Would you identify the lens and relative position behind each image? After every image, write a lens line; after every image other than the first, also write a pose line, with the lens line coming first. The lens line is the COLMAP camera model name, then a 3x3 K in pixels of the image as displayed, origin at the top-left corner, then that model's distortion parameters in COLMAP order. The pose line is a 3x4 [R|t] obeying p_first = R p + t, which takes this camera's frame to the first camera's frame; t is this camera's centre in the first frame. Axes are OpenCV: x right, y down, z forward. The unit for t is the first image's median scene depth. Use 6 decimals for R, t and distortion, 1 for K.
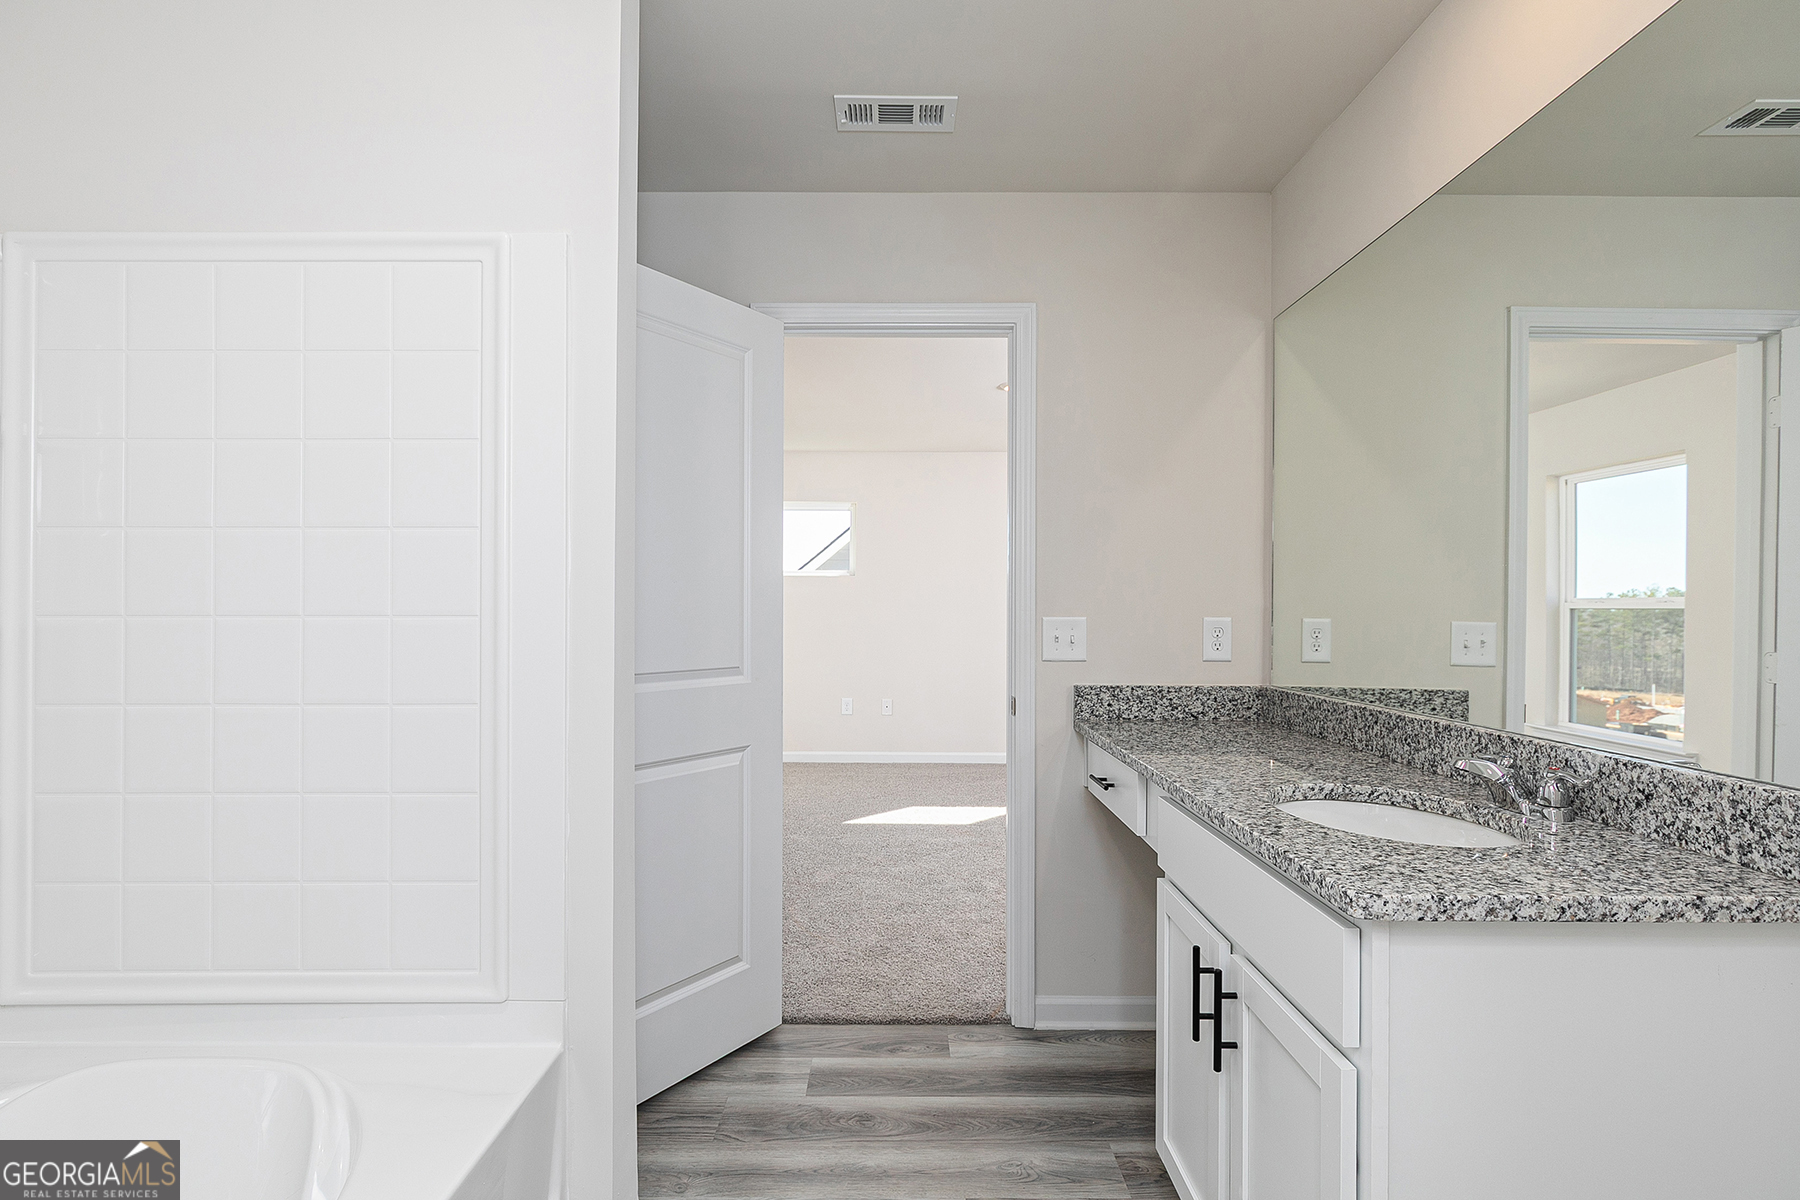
lens RADIAL K [[883.3, 0, 901.1], [0, 883.3, 608.3], [0, 0, 1]] dist [0.000310, 0.000038]
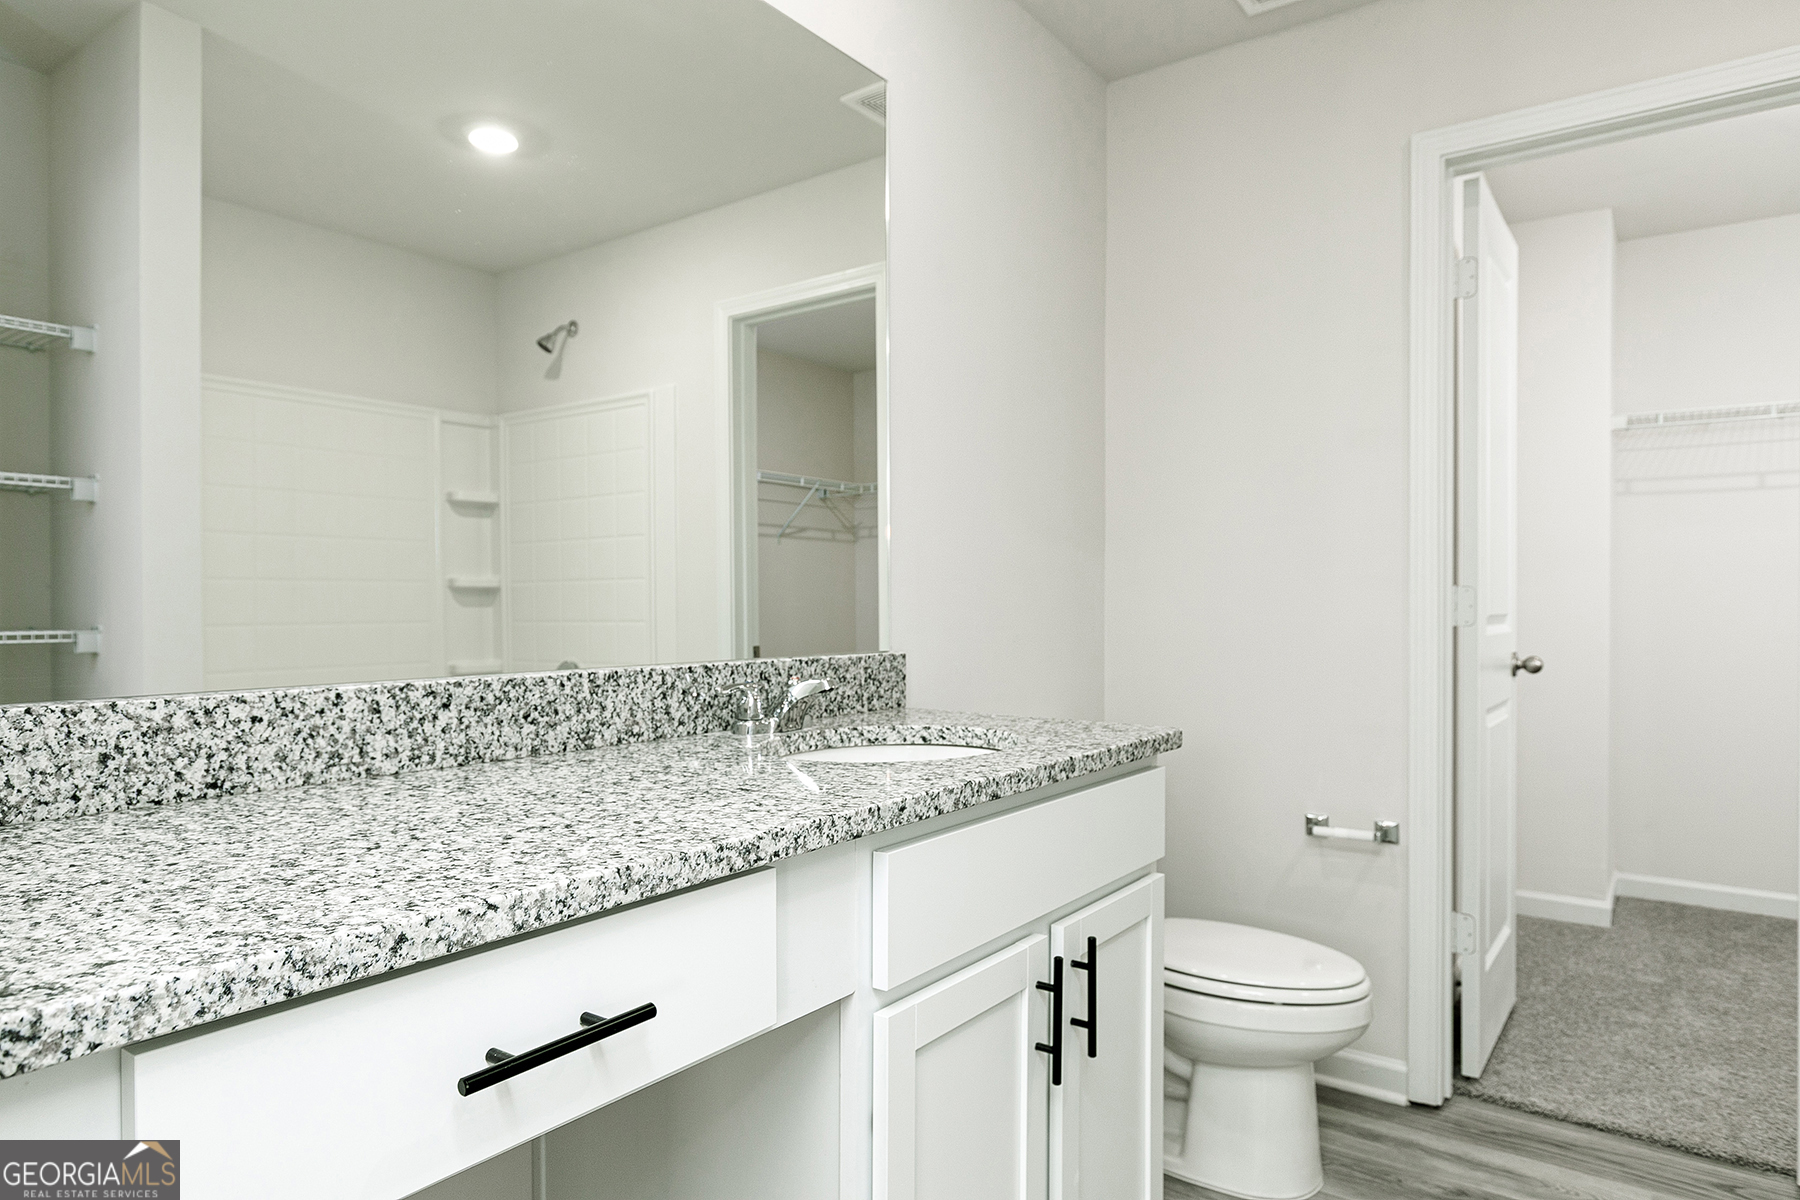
lens RADIAL K [[1127.1, 0, 898.0], [0, 1127.1, 601.6], [0, 0, 1]] dist [0.004617, 0.000888]
pose [[-0.816042, -0.007951, 0.577939, -0.089648], [-0.009298, 0.999957, 0.000629, 0.068429], [-0.577918, -0.004860, -0.816080, 1.525453]]
